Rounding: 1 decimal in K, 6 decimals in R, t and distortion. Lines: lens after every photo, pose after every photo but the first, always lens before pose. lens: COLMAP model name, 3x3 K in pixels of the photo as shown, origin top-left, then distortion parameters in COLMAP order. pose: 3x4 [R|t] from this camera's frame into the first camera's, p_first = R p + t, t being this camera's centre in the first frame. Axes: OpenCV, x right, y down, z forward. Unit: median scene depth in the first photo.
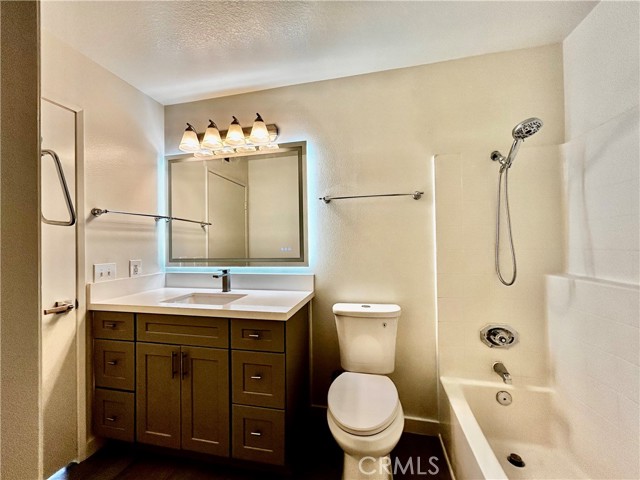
lens RADIAL K [[258.4, 0, 320.2], [0, 258.4, 241.4], [0, 0, 1]] dist [-0.001166, 0.000474]
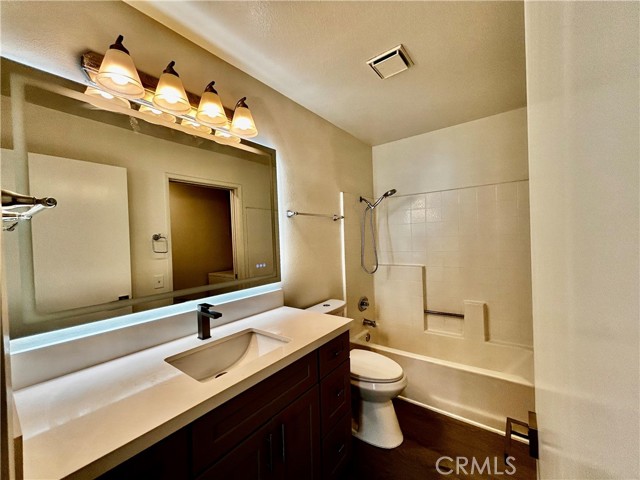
lens RADIAL K [[258.4, 0, 320.2], [0, 258.4, 241.4], [0, 0, 1]] dist [-0.001166, 0.000474]
pose [[0.438313, -0.013440, 0.898722, -0.860604], [-0.012983, 0.999689, 0.021282, -0.075547], [-0.898729, -0.020997, 0.438002, 0.434922]]
